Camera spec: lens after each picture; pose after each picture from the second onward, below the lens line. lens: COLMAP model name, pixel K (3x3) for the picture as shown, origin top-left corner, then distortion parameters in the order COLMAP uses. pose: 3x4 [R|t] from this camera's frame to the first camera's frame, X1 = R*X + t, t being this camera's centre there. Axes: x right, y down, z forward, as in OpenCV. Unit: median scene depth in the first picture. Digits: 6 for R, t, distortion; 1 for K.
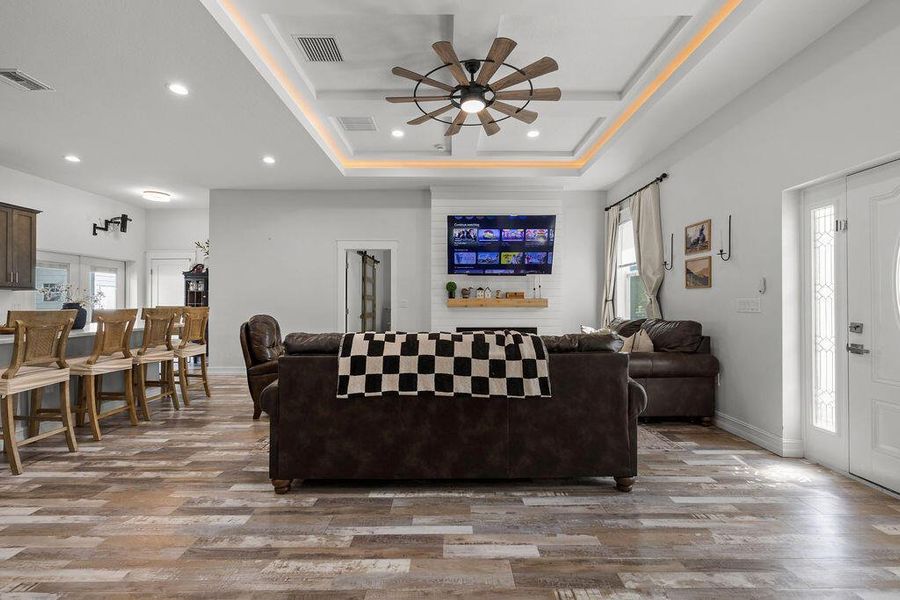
lens RADIAL K [[379.1, 0, 451.6], [0, 379.1, 300.4], [0, 0, 1]] dist [0.008627, -0.000433]
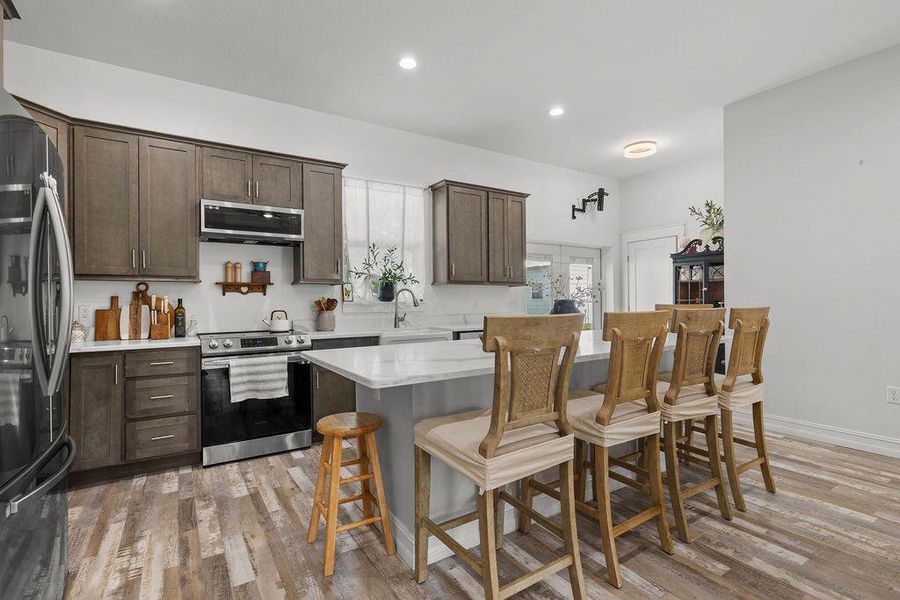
lens RADIAL K [[379.1, 0, 450.5], [0, 379.1, 302.3], [0, 0, 1]] dist [0.008627, -0.000433]
pose [[0.517343, 0.000367, -0.855778, -0.351412], [0.012656, 0.999887, 0.008080, 0.002217], [0.855684, -0.015011, 0.517280, 0.326163]]
